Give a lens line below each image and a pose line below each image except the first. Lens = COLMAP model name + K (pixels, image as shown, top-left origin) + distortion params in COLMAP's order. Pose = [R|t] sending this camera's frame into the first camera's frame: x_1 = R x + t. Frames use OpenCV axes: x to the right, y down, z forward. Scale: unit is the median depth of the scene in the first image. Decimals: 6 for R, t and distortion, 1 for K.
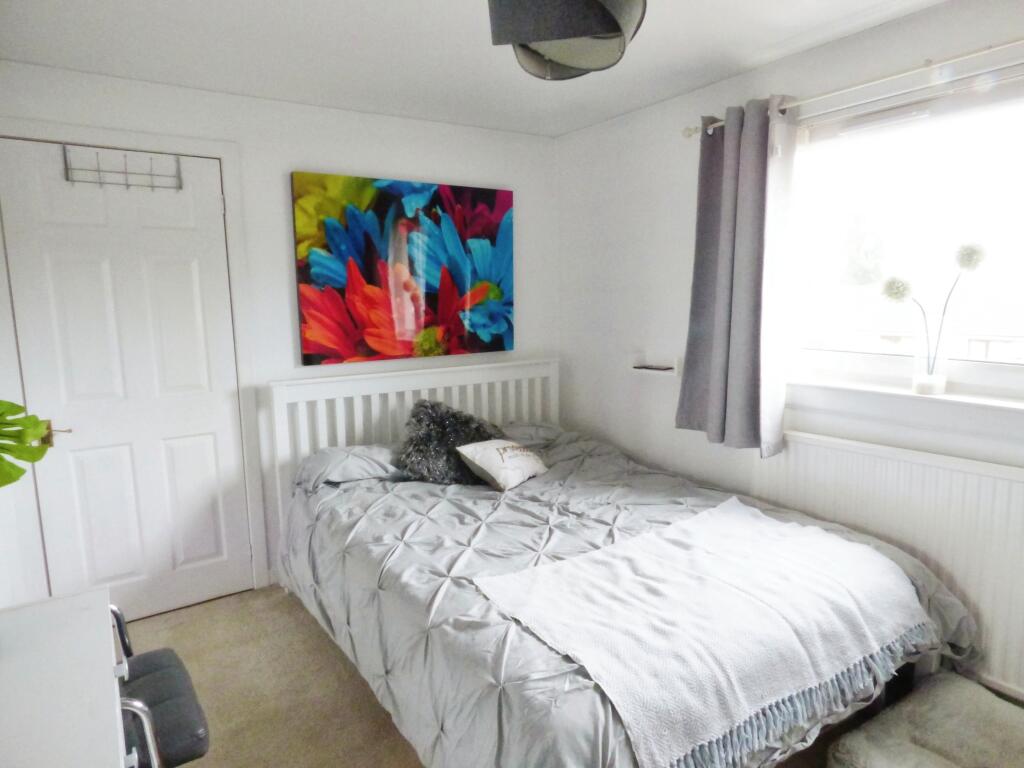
lens RADIAL K [[621.4, 0, 511.9], [0, 621.4, 379.0], [0, 0, 1]] dist [-0.004562, 0.001243]
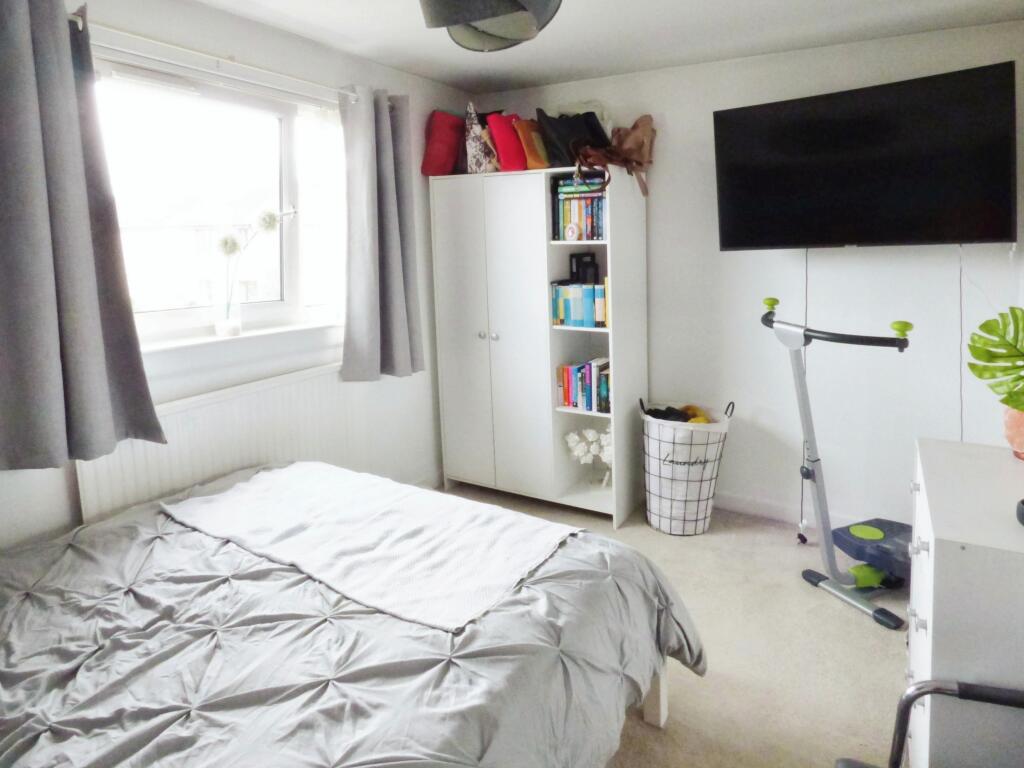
lens RADIAL K [[621.4, 0, 511.9], [0, 621.4, 379.0], [0, 0, 1]] dist [-0.004562, 0.001243]
pose [[-0.424028, -0.178611, 0.887862, -0.436150], [0.135692, 0.956764, 0.257276, -0.092354], [-0.895426, 0.229568, -0.381459, 0.719502]]
